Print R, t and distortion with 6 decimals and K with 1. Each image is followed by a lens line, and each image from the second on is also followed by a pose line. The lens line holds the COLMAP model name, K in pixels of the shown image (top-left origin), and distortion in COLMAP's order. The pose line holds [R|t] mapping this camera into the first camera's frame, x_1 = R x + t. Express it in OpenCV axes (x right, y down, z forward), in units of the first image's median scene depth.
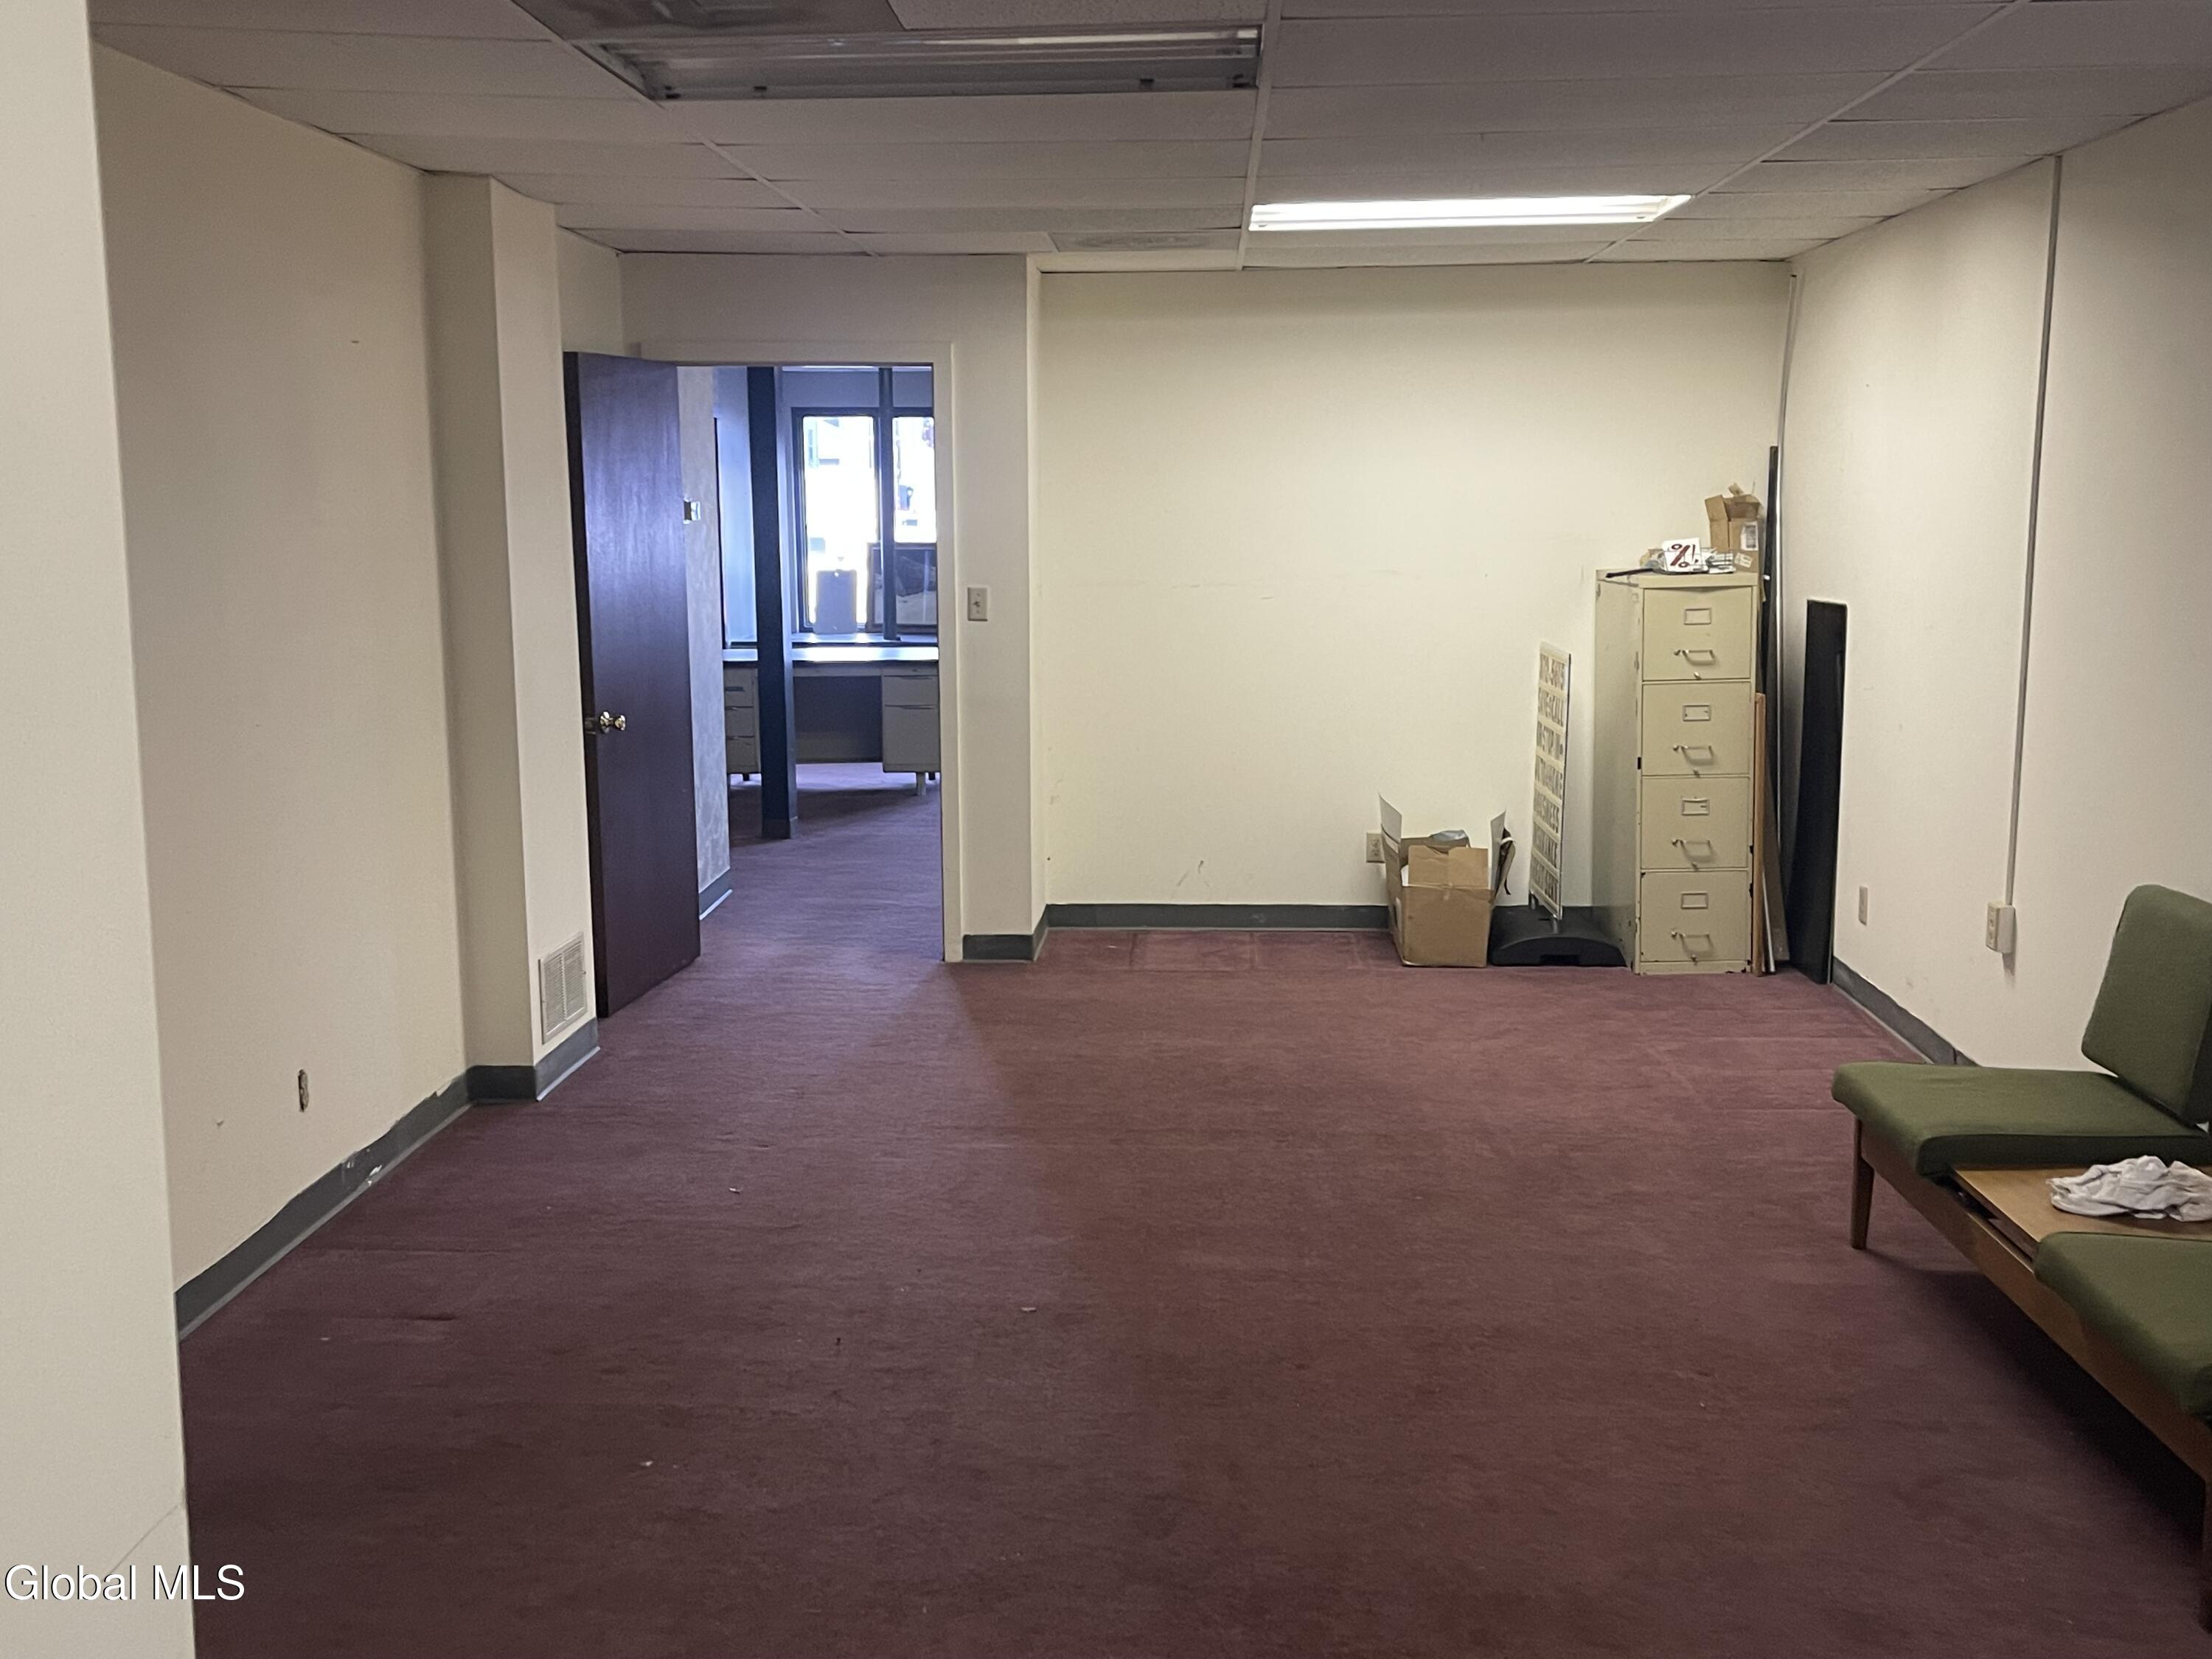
lens RADIAL K [[2250.0, 0, 1122.6], [0, 2250.0, 849.5], [0, 0, 1]] dist [0.061721, -0.134427]
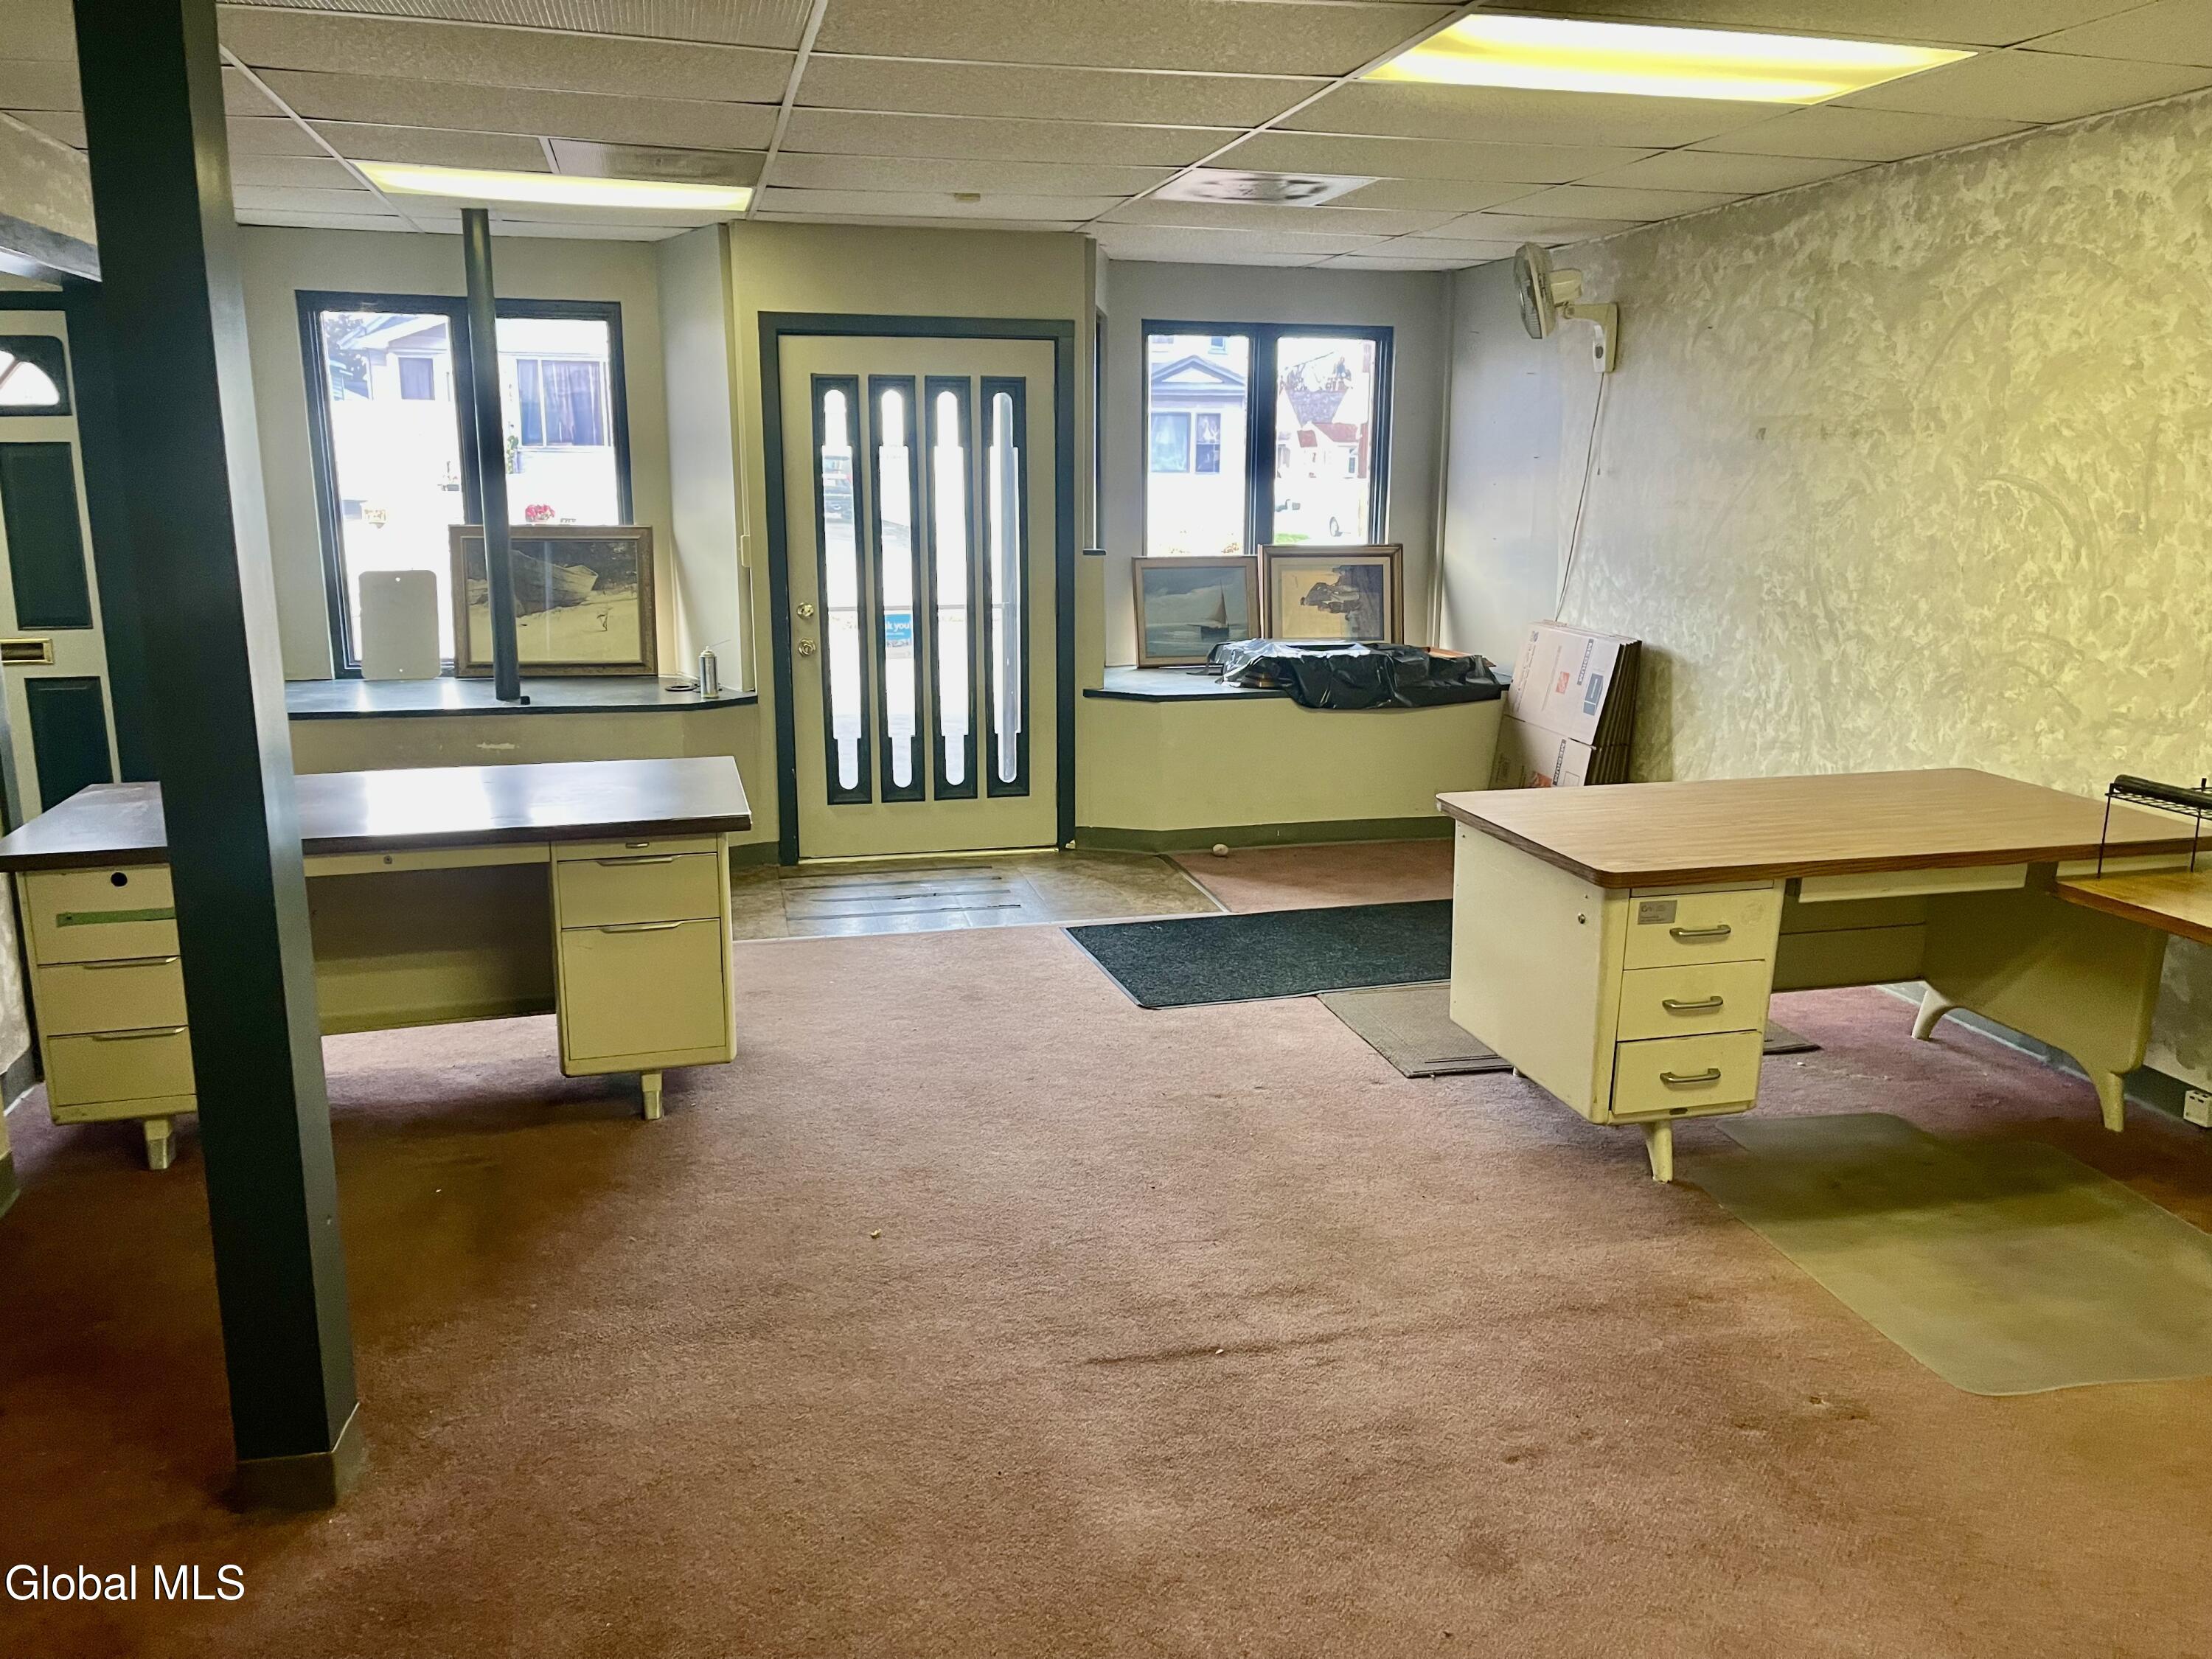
lens RADIAL K [[1650.2, 0, 1106.0], [0, 1650.2, 829.5], [0, 0, 1]] dist [0.086641, -0.130717]
pose [[0.959756, -0.045309, 0.277156, -0.072477], [0.027877, 0.997396, 0.066519, -0.080187], [-0.279448, -0.056116, 0.958520, 0.518583]]
